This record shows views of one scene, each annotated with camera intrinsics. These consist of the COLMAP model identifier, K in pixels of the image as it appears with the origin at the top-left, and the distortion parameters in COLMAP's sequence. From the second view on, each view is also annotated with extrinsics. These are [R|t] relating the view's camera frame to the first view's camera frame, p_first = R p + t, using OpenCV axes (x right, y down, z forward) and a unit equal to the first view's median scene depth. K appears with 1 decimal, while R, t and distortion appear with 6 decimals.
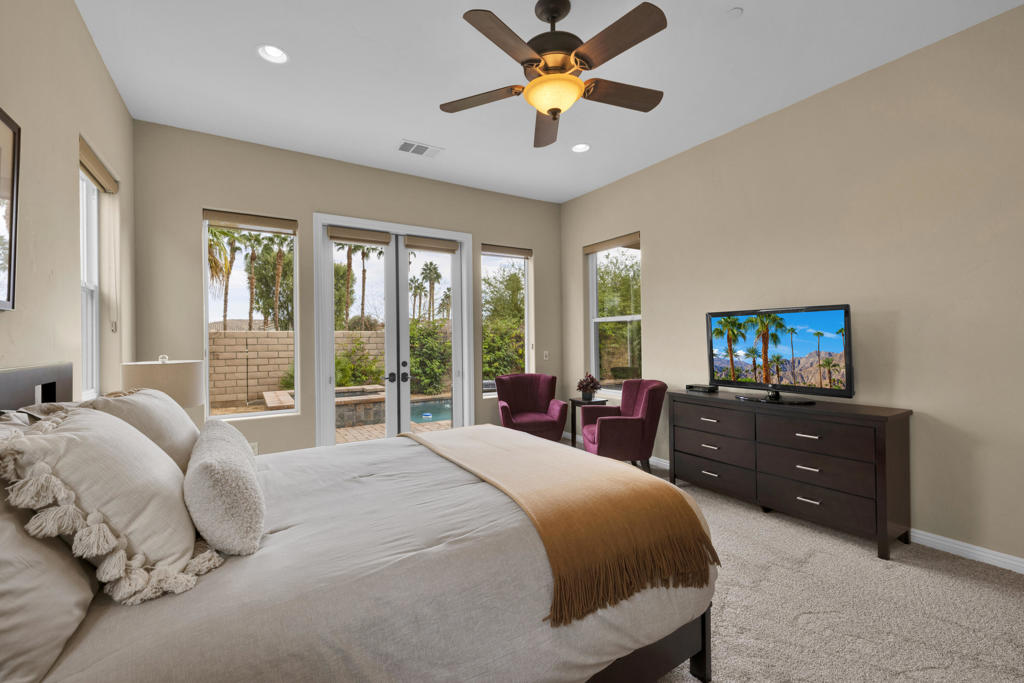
lens RADIAL K [[416.8, 0, 509.4], [0, 416.8, 345.9], [0, 0, 1]] dist [0.002391, 0.000487]
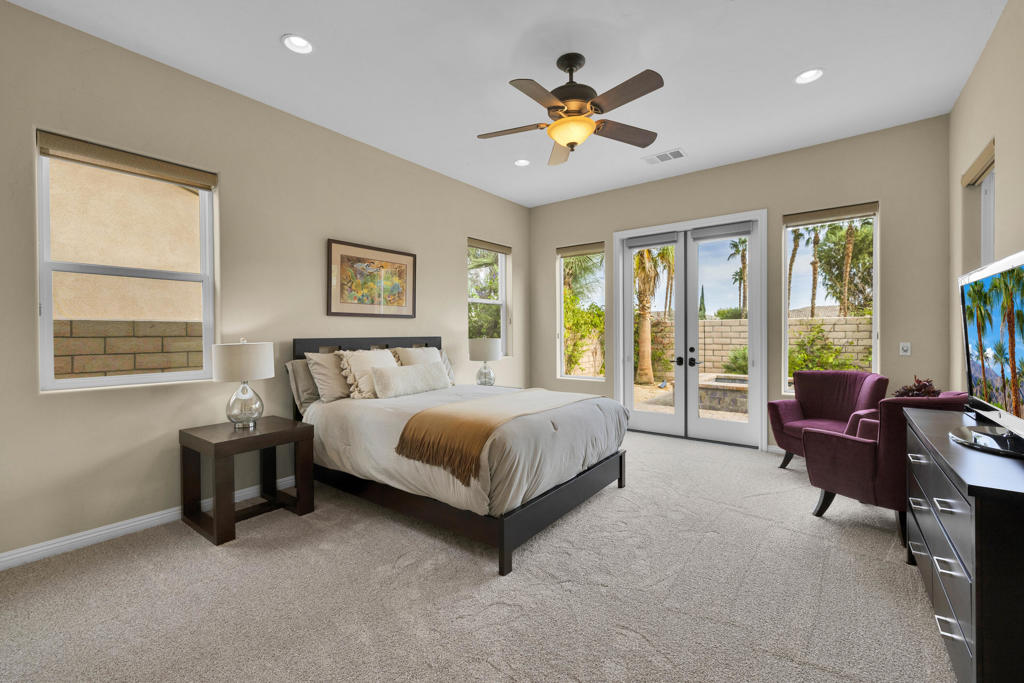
lens RADIAL K [[416.8, 0, 510.9], [0, 416.8, 333.8], [0, 0, 1]] dist [0.002391, 0.000487]
pose [[0.357709, 0.015724, -0.933701, 0.841359], [-0.015390, 0.999822, 0.010942, -0.003222], [0.933706, 0.010455, 0.357887, 0.260863]]
